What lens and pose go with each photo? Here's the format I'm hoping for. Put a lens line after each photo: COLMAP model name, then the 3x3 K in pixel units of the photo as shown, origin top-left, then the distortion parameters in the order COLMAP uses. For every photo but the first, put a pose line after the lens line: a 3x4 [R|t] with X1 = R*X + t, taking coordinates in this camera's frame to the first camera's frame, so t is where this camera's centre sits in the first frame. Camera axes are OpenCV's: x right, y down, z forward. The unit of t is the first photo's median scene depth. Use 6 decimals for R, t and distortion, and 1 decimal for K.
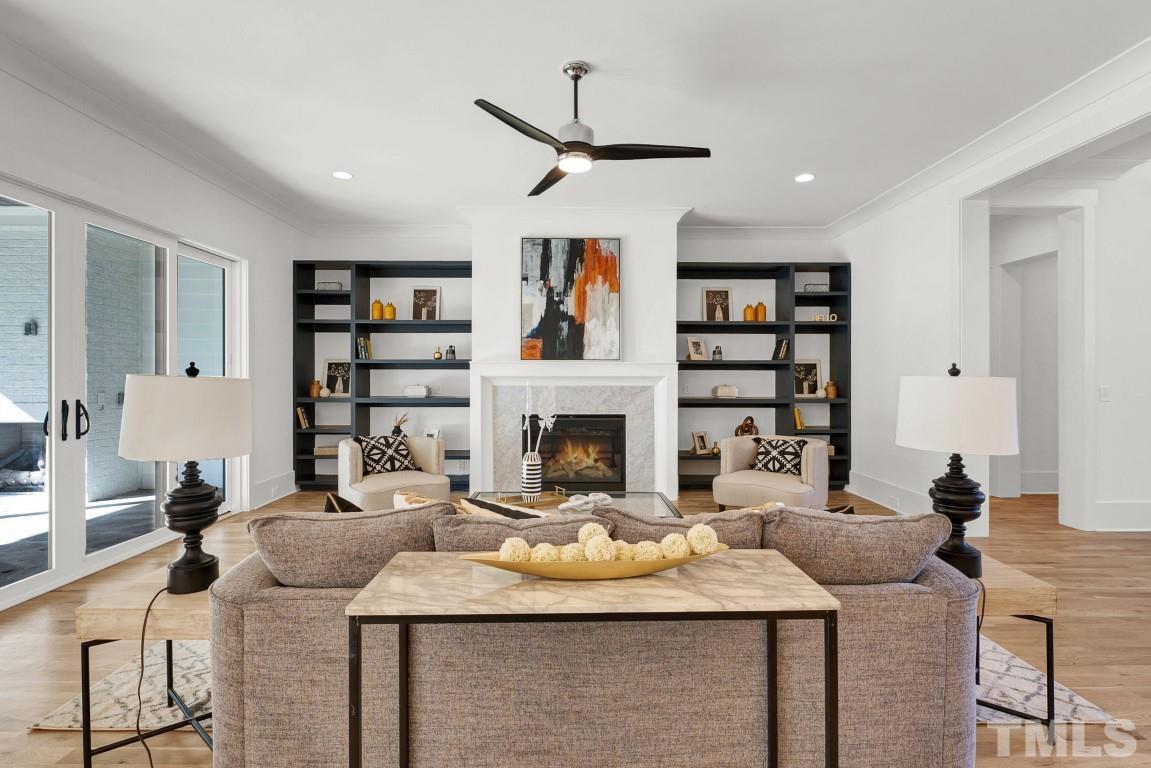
lens RADIAL K [[538.8, 0, 575.0], [0, 538.8, 379.5], [0, 0, 1]] dist [-0.003714, -0.000791]
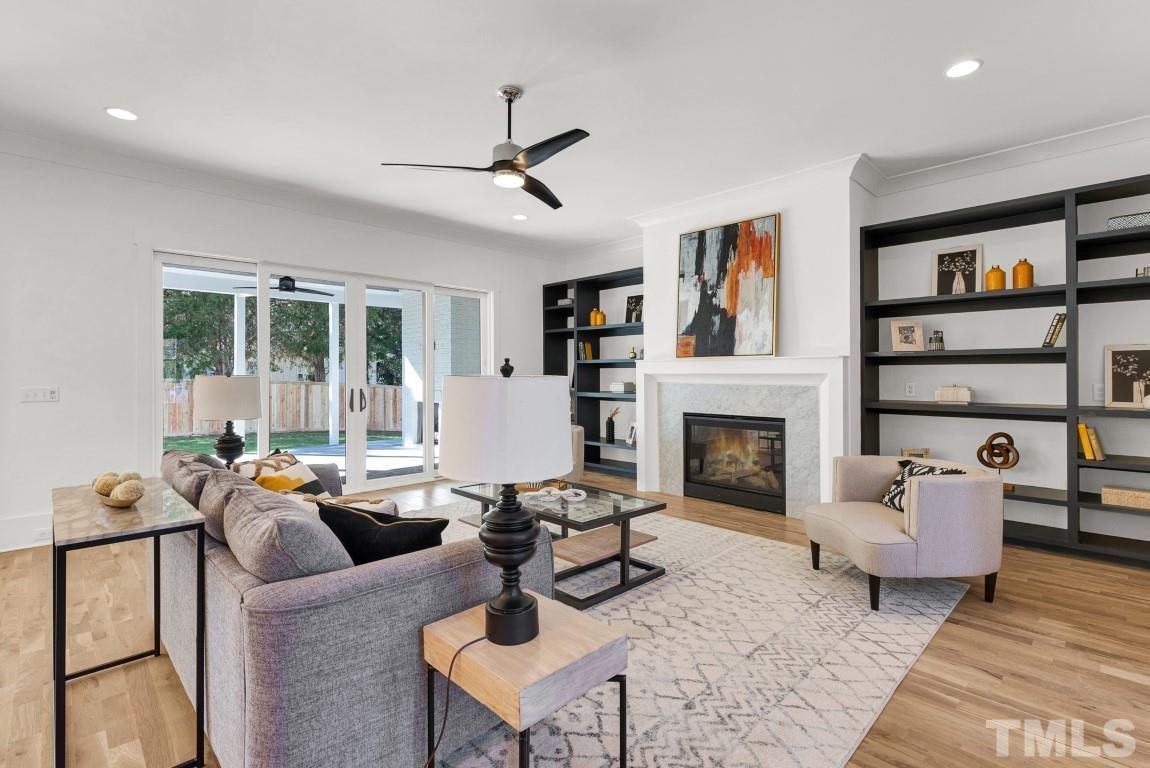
lens RADIAL K [[516.1, 0, 571.2], [0, 516.1, 375.9], [0, 0, 1]] dist [-0.003104, 0.000400]
pose [[0.704235, 0.000232, -0.709967, 0.438492], [-0.000463, 1.000000, -0.000133, -0.001915], [0.709967, 0.000422, 0.704235, 0.185152]]
